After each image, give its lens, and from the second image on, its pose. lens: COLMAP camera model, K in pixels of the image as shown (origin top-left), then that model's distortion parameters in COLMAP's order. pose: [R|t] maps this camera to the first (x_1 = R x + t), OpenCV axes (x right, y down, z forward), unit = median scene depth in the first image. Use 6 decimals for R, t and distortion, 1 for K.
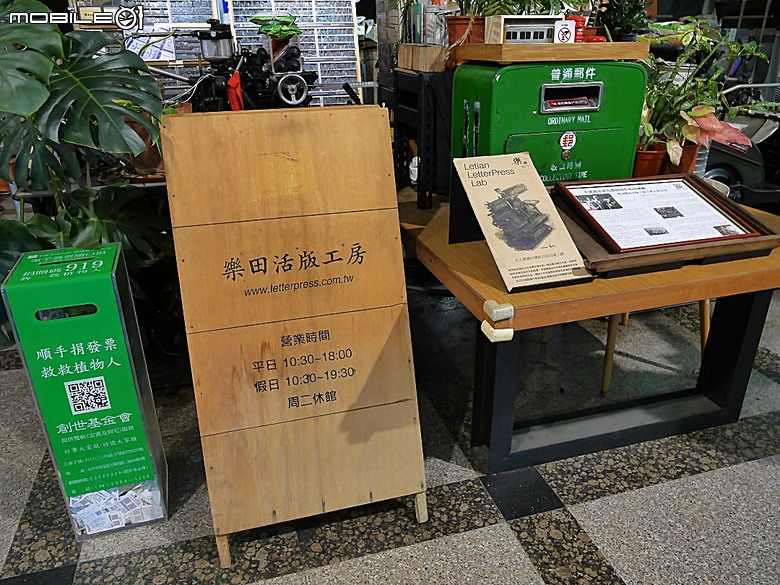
lens RADIAL K [[587.7, 0, 379.3], [0, 587.7, 292.7], [0, 0, 1]] dist [-0.038767, 0.029005]
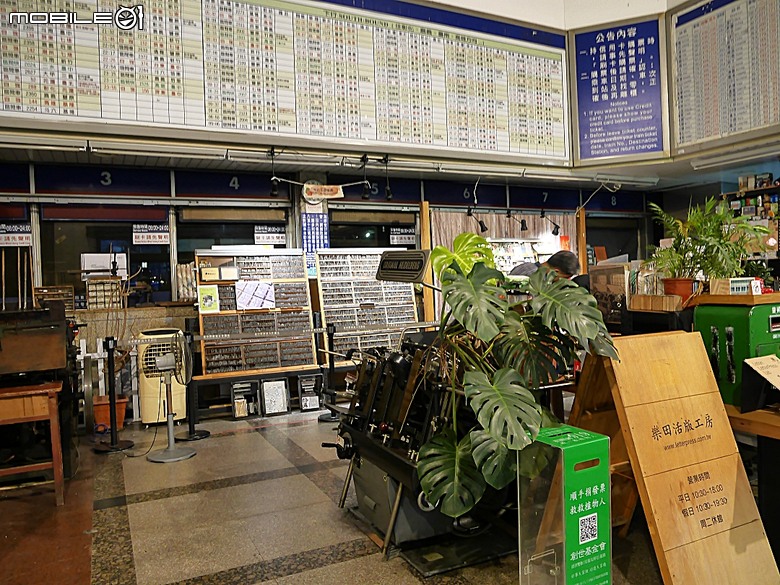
lens RADIAL K [[587.7, 0, 379.3], [0, 587.7, 292.7], [0, 0, 1]] dist [-0.038767, 0.029005]
pose [[0.986179, -0.023416, 0.164019, -1.158616], [0.084532, 0.922530, -0.376553, 0.130071], [-0.142495, 0.385214, 0.911760, -0.430232]]
